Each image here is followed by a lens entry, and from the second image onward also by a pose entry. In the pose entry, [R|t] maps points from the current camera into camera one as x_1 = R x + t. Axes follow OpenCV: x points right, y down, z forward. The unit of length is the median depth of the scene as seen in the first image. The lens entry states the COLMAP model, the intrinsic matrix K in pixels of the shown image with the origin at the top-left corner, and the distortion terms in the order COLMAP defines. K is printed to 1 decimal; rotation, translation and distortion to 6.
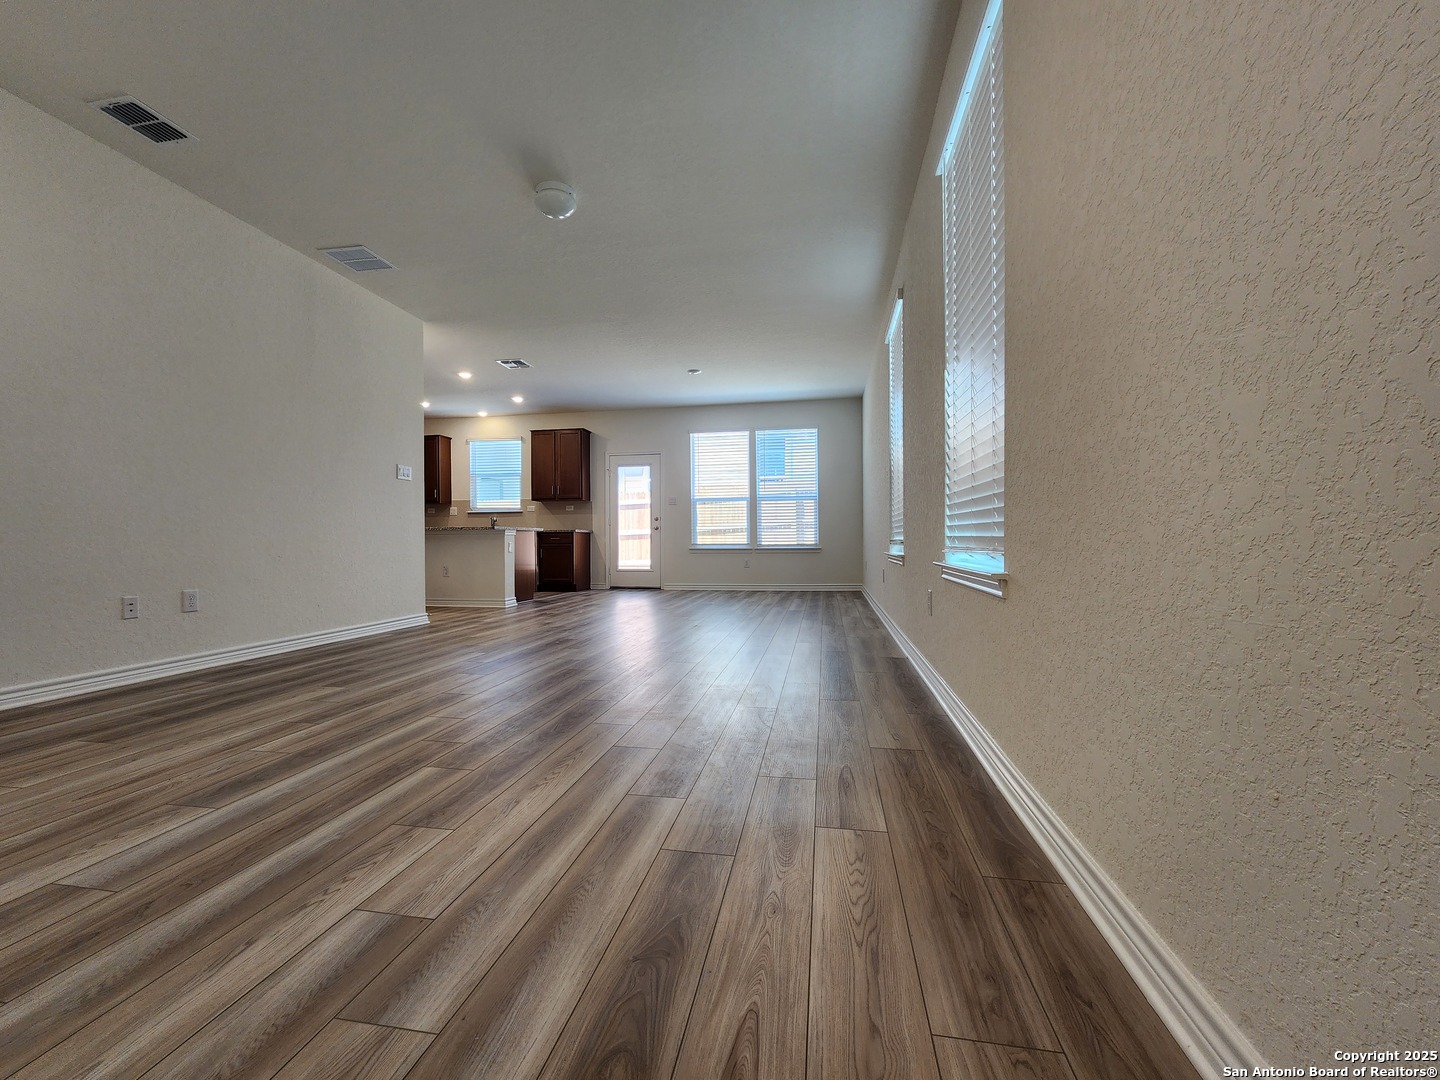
lens RADIAL K [[592.7, 0, 721.2], [0, 592.7, 544.5], [0, 0, 1]] dist [-0.000504, -0.000146]
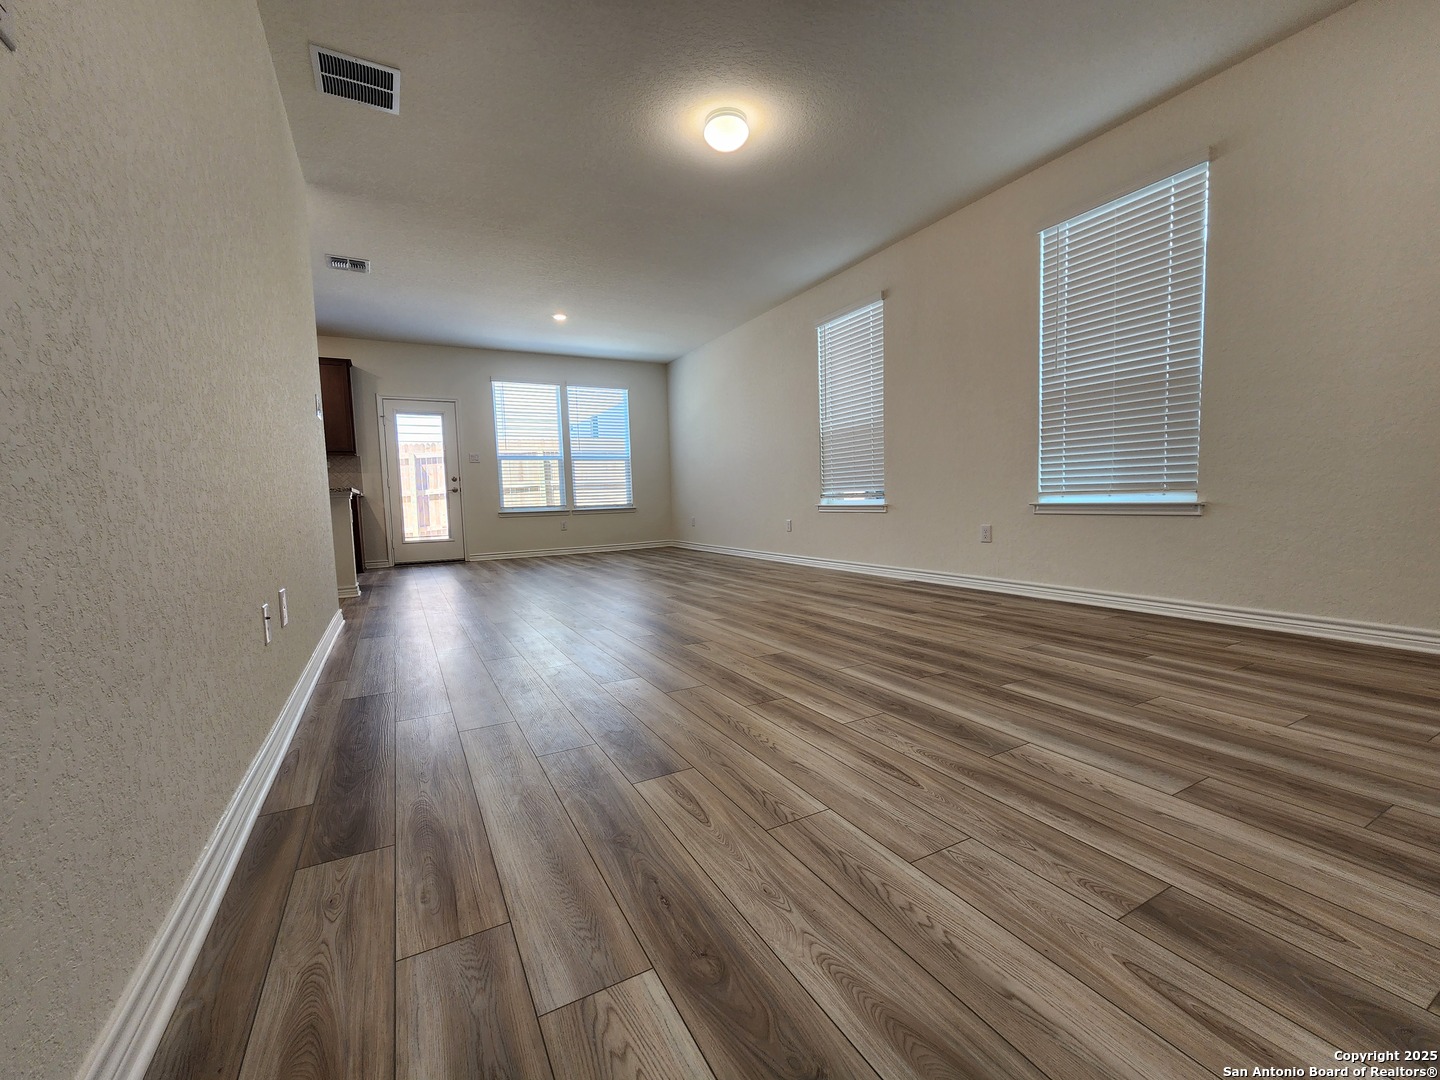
lens RADIAL K [[592.7, 0, 724.1], [0, 592.7, 536.7], [0, 0, 1]] dist [-0.000504, -0.000146]
pose [[0.779285, -0.061020, 0.623692, -0.353205], [0.030411, 0.997758, 0.059620, 0.000369], [-0.625931, -0.027493, 0.779393, 0.098284]]
